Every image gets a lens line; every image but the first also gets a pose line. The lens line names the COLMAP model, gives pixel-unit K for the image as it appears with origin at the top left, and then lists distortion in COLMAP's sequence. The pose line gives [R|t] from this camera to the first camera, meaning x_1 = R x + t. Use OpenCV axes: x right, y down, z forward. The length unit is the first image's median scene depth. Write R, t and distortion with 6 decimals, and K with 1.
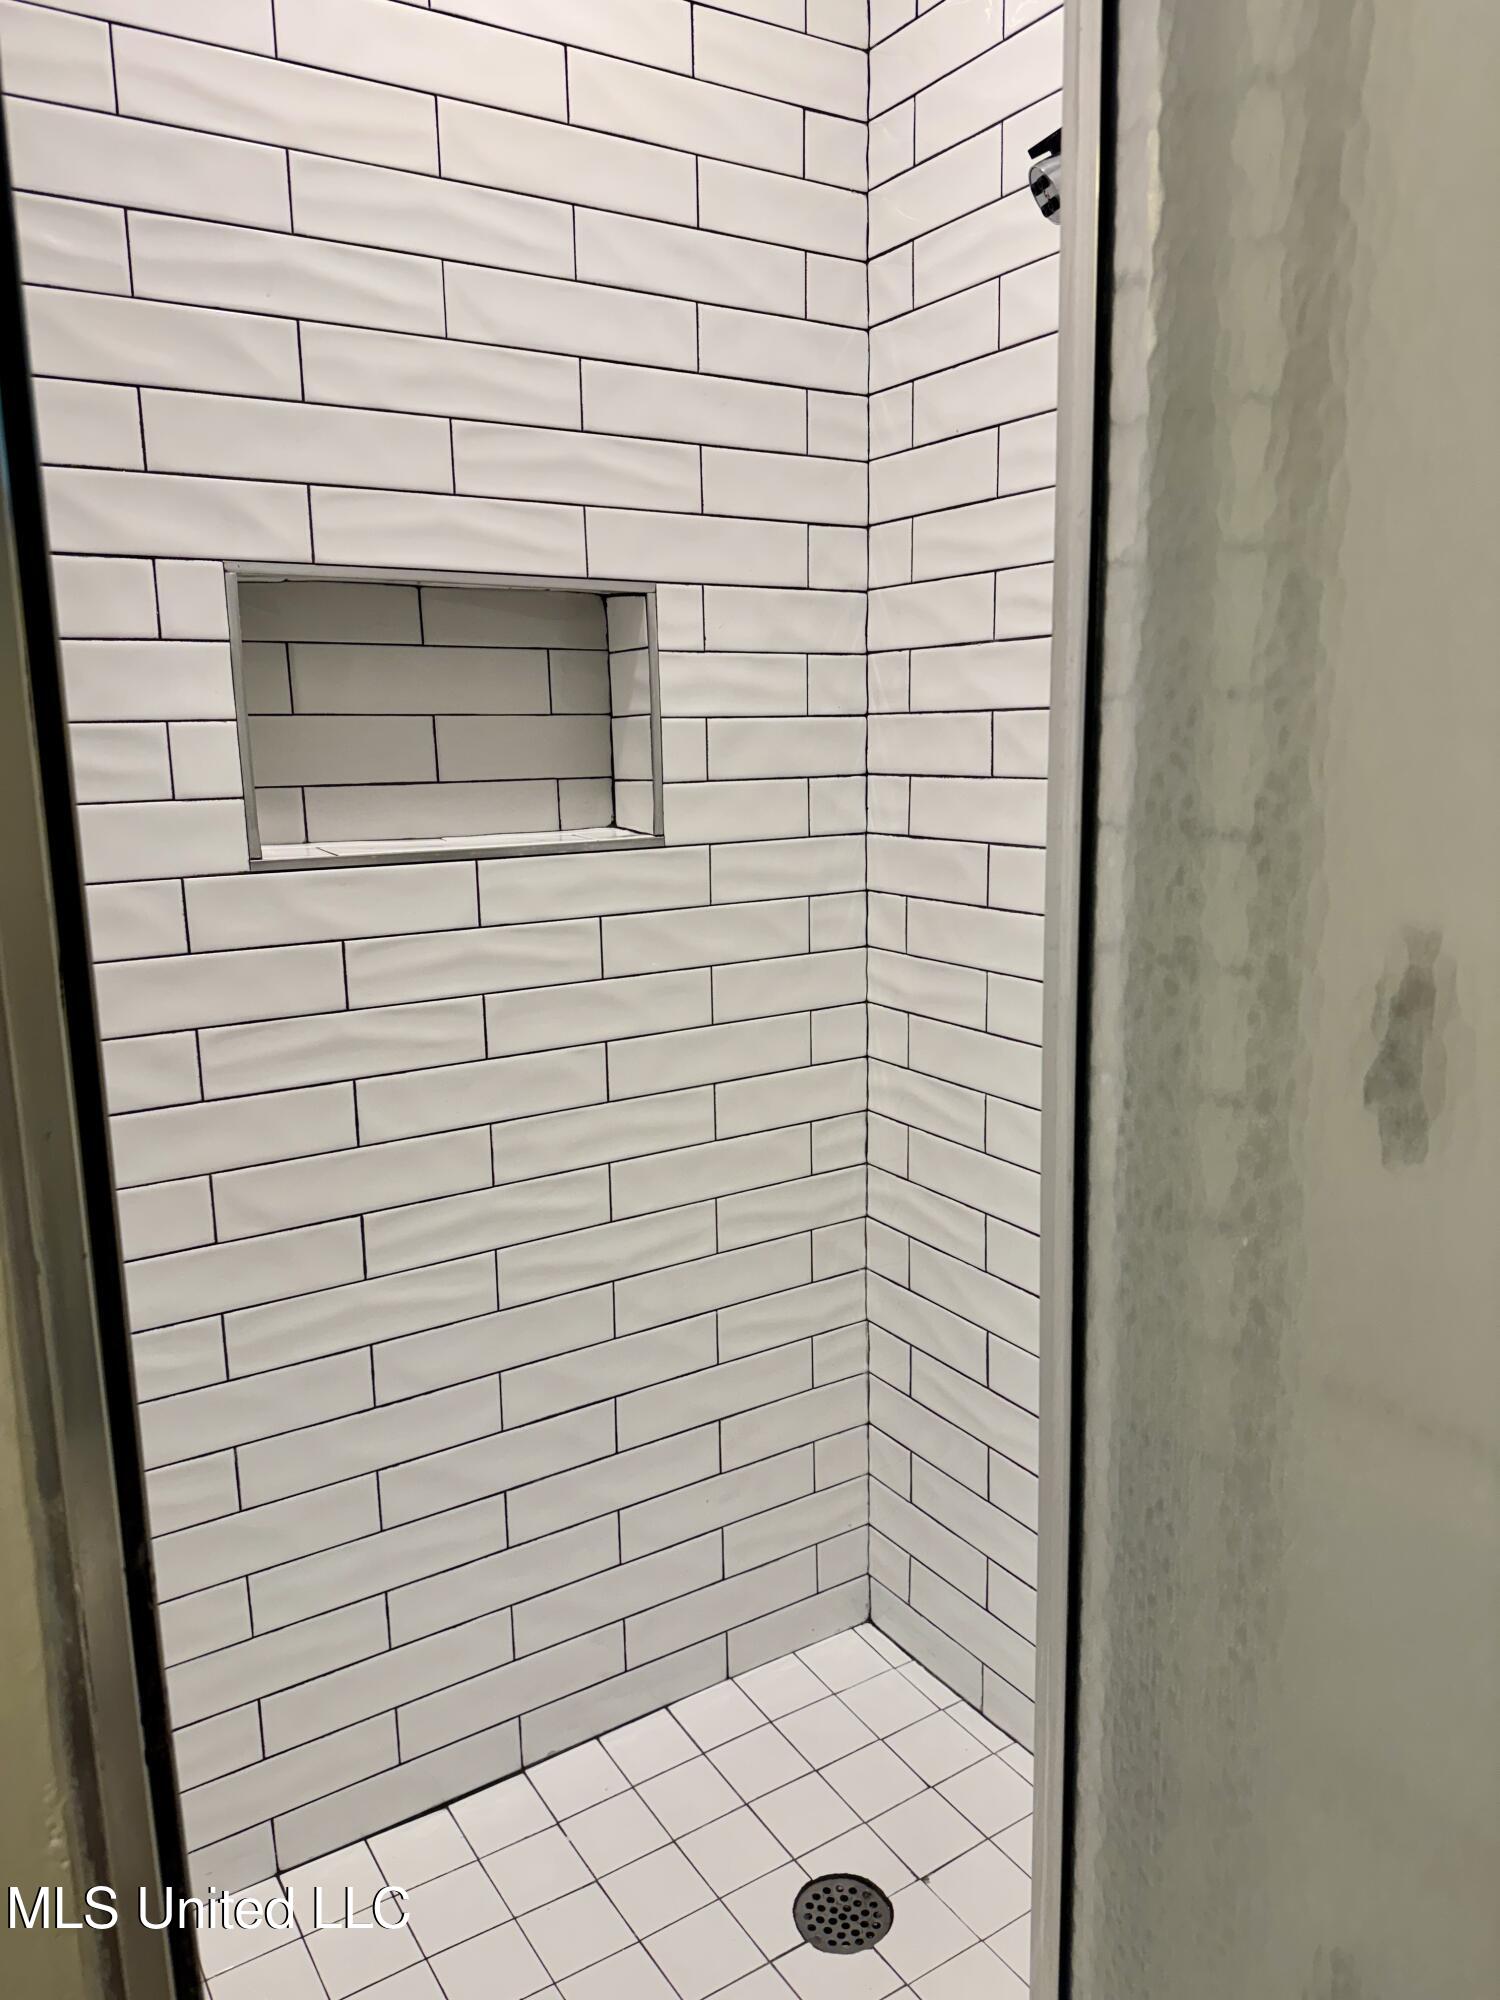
lens RADIAL K [[1389.2, 0, 750.0], [0, 1389.2, 1000.0], [0, 0, 1]] dist [0.123037, -0.256907]
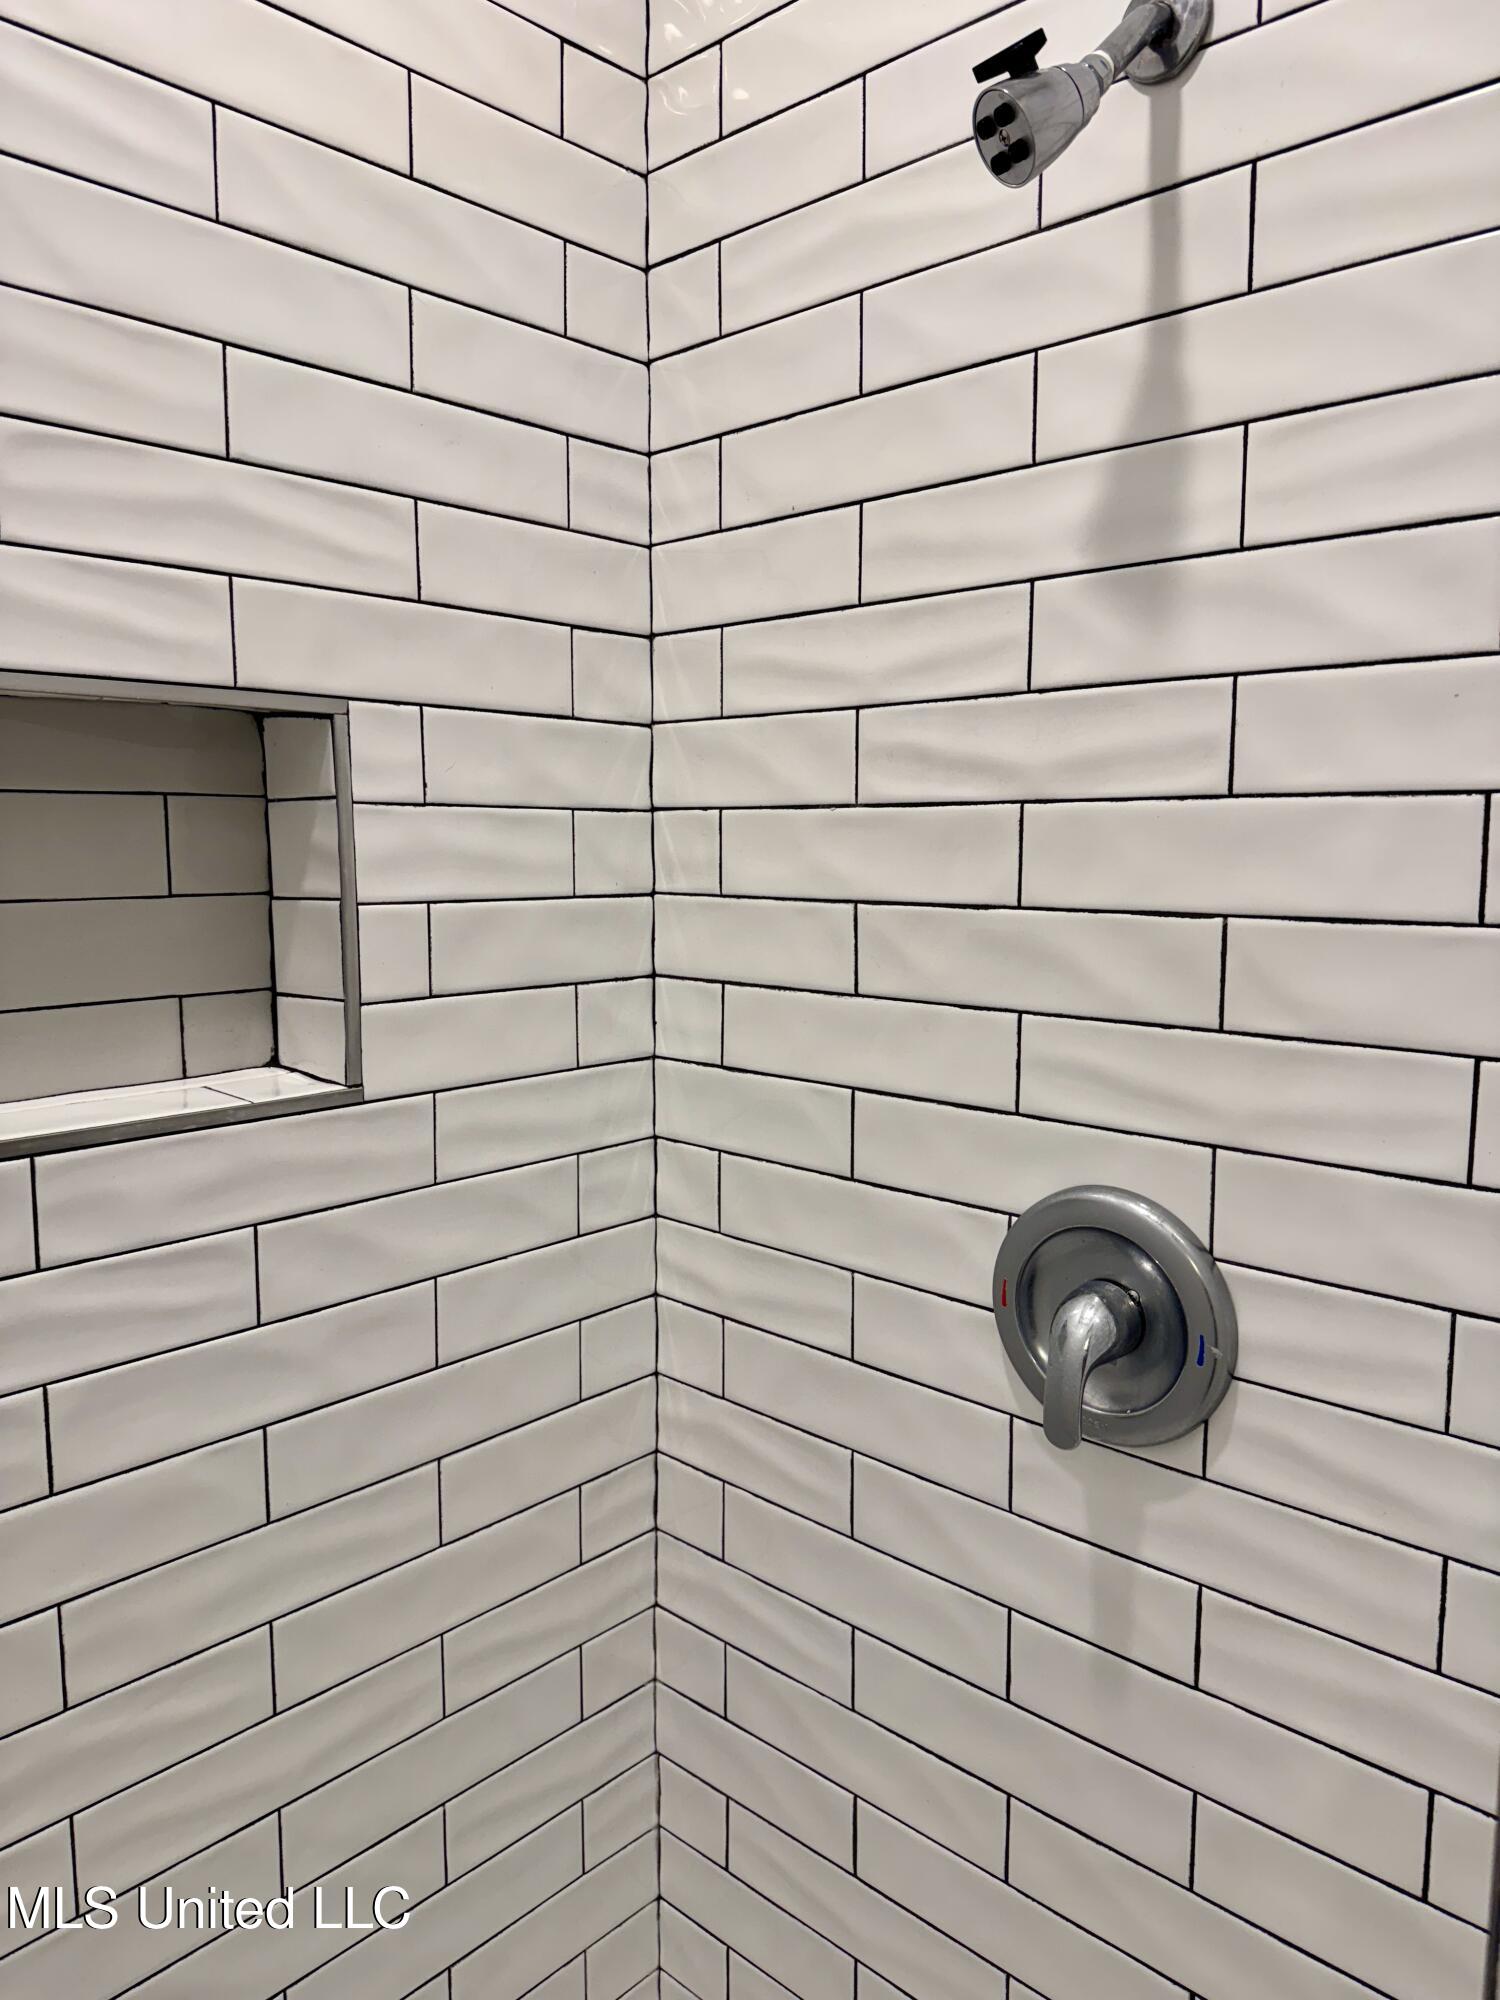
lens RADIAL K [[1418.3, 0, 750.0], [0, 1418.3, 1000.0], [0, 0, 1]] dist [0.133203, -0.250106]
pose [[0.968861, -0.011090, 0.247357, -0.050815], [0.031636, 0.996353, -0.079243, -0.098252], [-0.245576, 0.084601, 0.965679, 0.317327]]
